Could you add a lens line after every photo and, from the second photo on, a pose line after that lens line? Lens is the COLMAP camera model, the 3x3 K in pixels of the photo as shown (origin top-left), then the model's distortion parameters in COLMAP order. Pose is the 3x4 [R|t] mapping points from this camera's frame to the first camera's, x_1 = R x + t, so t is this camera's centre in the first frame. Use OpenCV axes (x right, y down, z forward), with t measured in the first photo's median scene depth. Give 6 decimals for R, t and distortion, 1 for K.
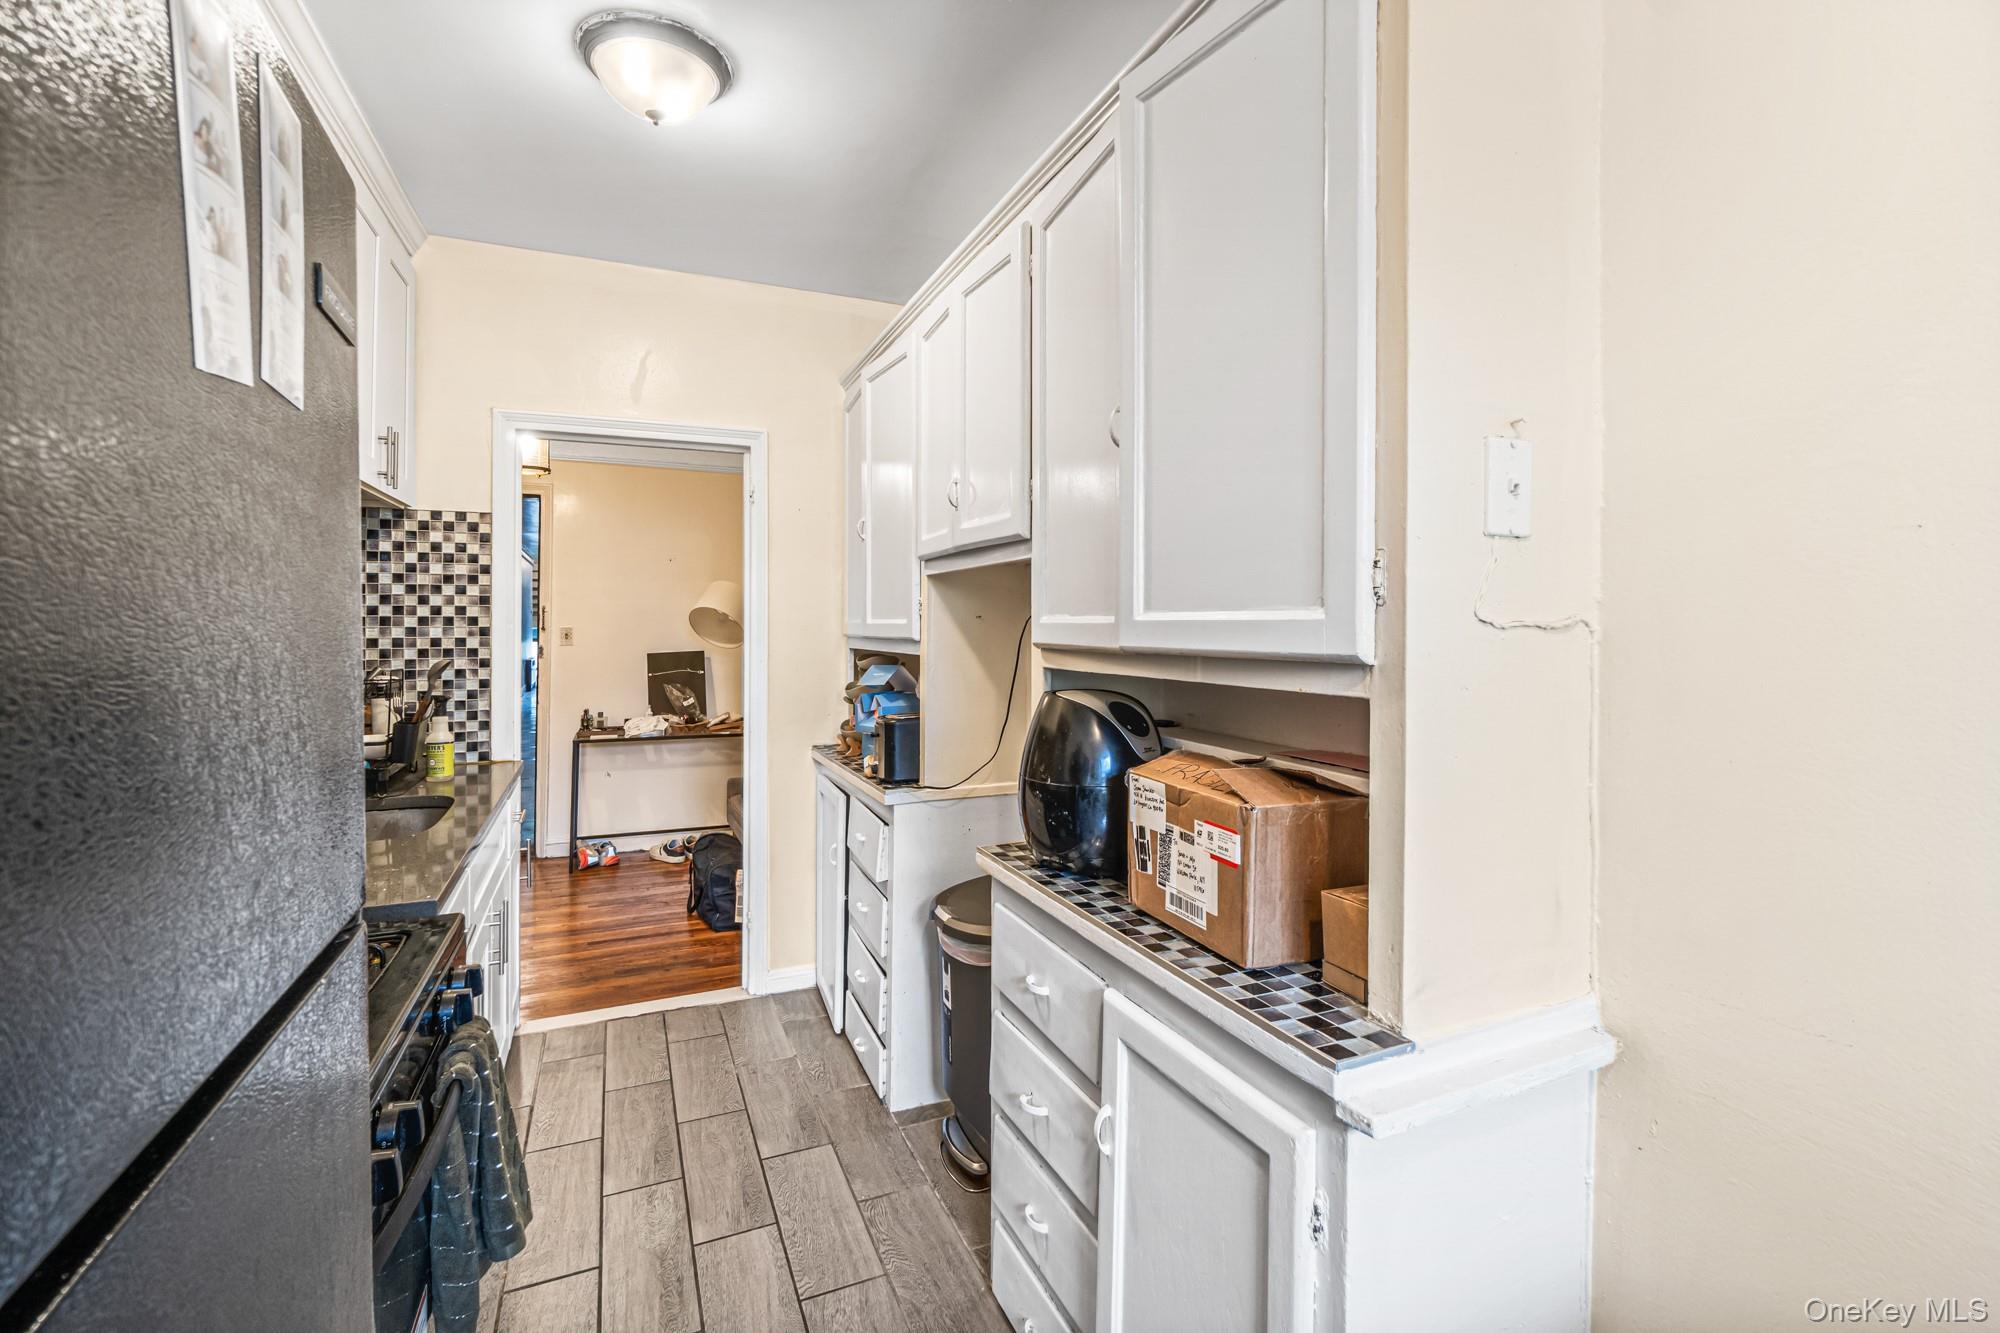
lens RADIAL K [[878.0, 0, 1014.1], [0, 878.0, 615.6], [0, 0, 1]] dist [-0.003692, 0.002299]
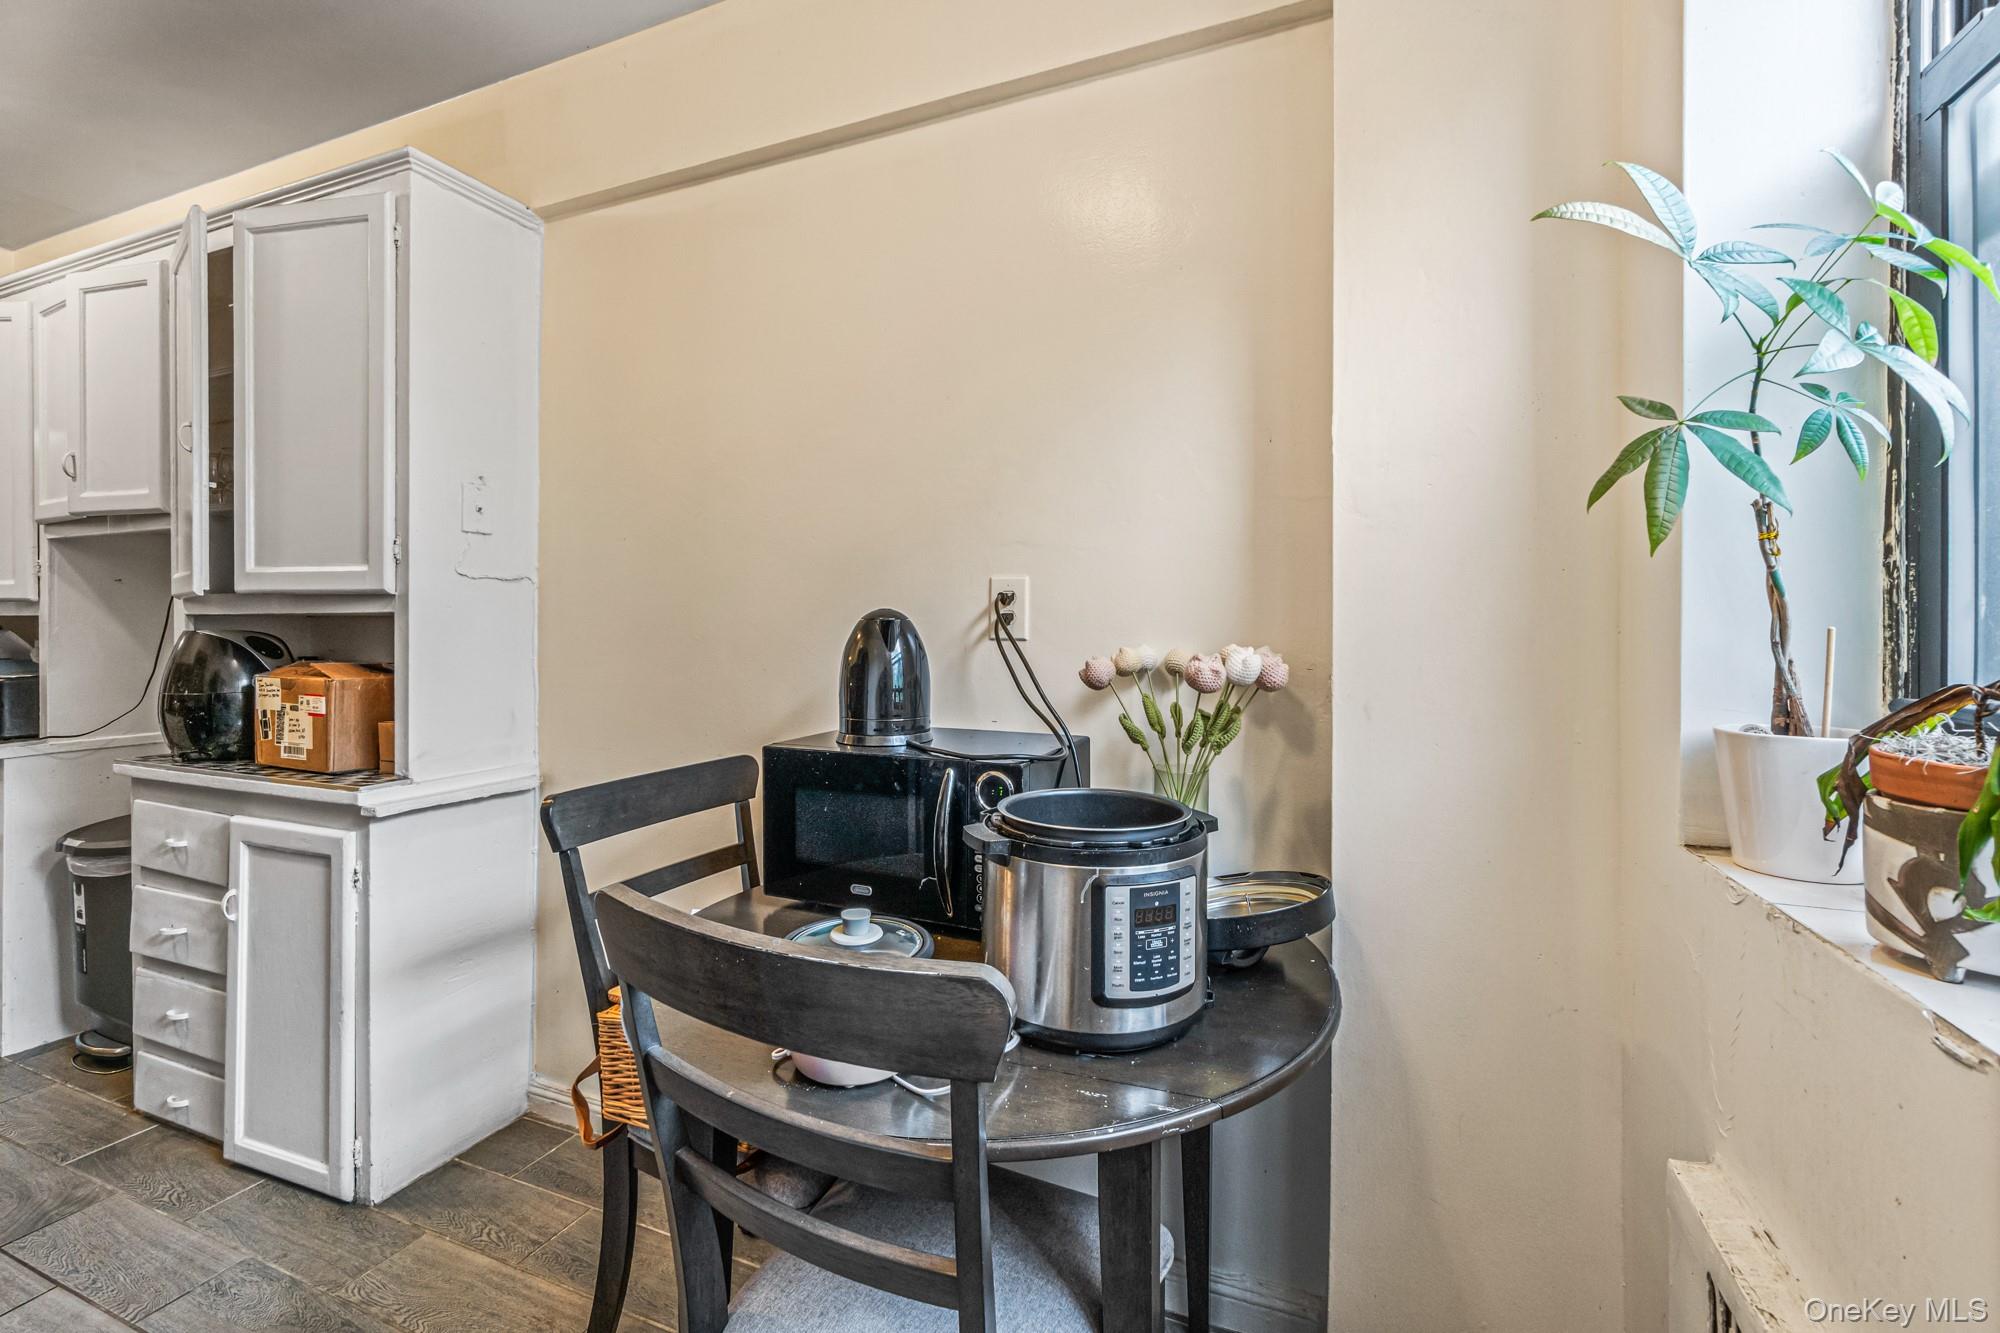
lens RADIAL K [[878.0, 0, 1021.7], [0, 878.0, 641.3], [0, 0, 1]] dist [-0.003692, 0.002299]
pose [[0.735662, -0.006874, 0.677314, 0.086970], [-0.009815, 0.999735, 0.020806, 0.080576], [-0.677278, -0.021954, 0.735400, -1.051843]]
